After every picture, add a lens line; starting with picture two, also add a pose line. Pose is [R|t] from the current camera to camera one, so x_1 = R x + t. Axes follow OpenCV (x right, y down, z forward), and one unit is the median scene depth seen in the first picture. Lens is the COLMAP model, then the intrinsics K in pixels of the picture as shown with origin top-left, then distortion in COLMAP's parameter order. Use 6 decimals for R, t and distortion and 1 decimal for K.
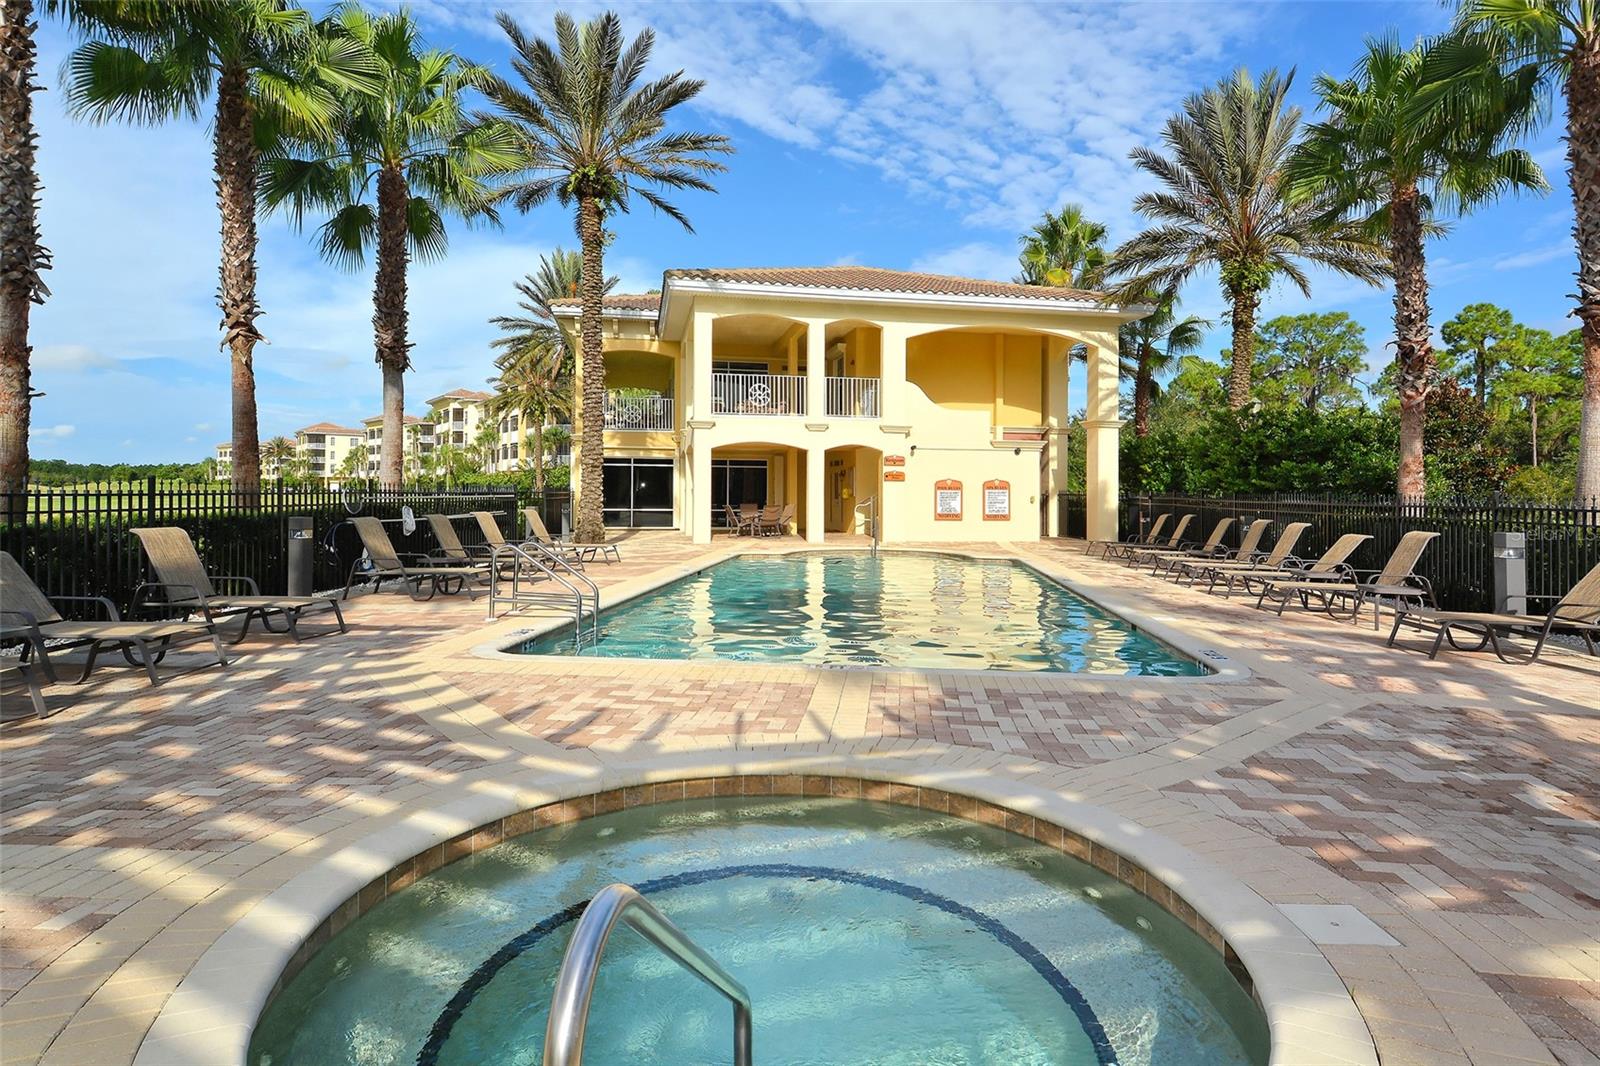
lens RADIAL K [[859.3, 0, 805.3], [0, 859.3, 475.2], [0, 0, 1]] dist [0.002221, 0.000000]
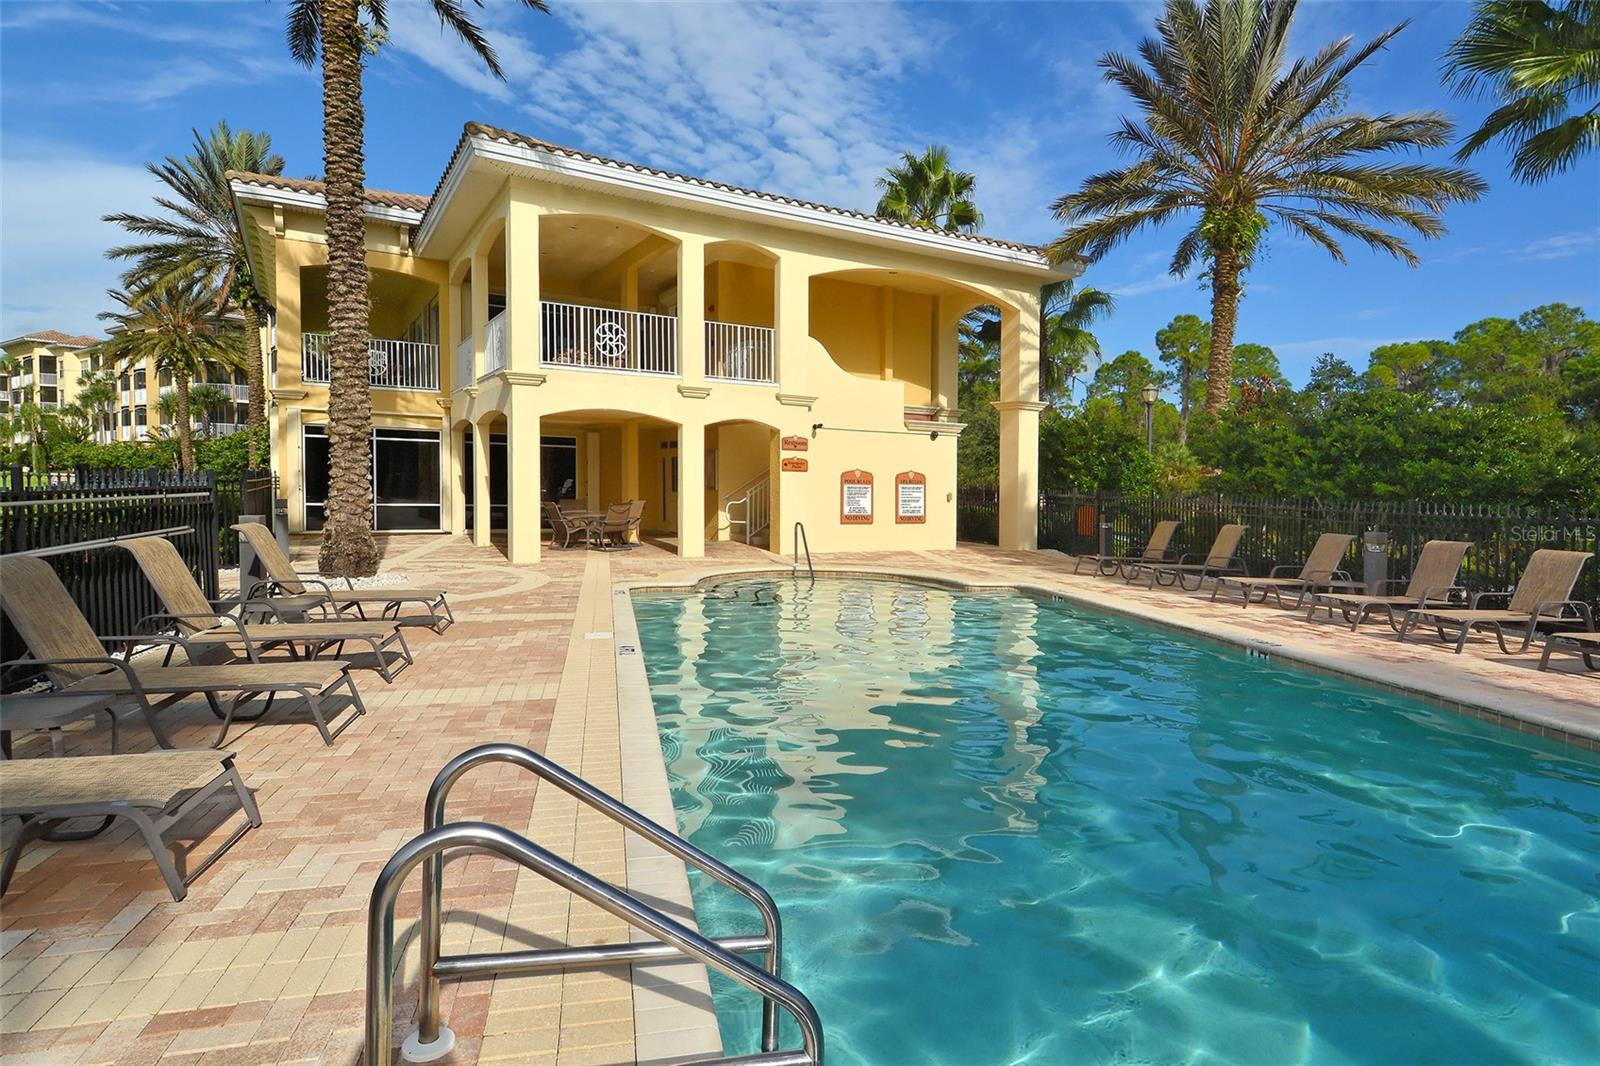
lens RADIAL K [[870.8, 0, 814.9], [0, 870.8, 511.5], [0, 0, 1]] dist [0.001658, 0.001896]
pose [[0.943983, 0.002785, 0.329981, -0.114383], [-0.022637, 0.998155, 0.056332, -0.000980], [-0.329216, -0.060646, 0.942305, 0.269333]]
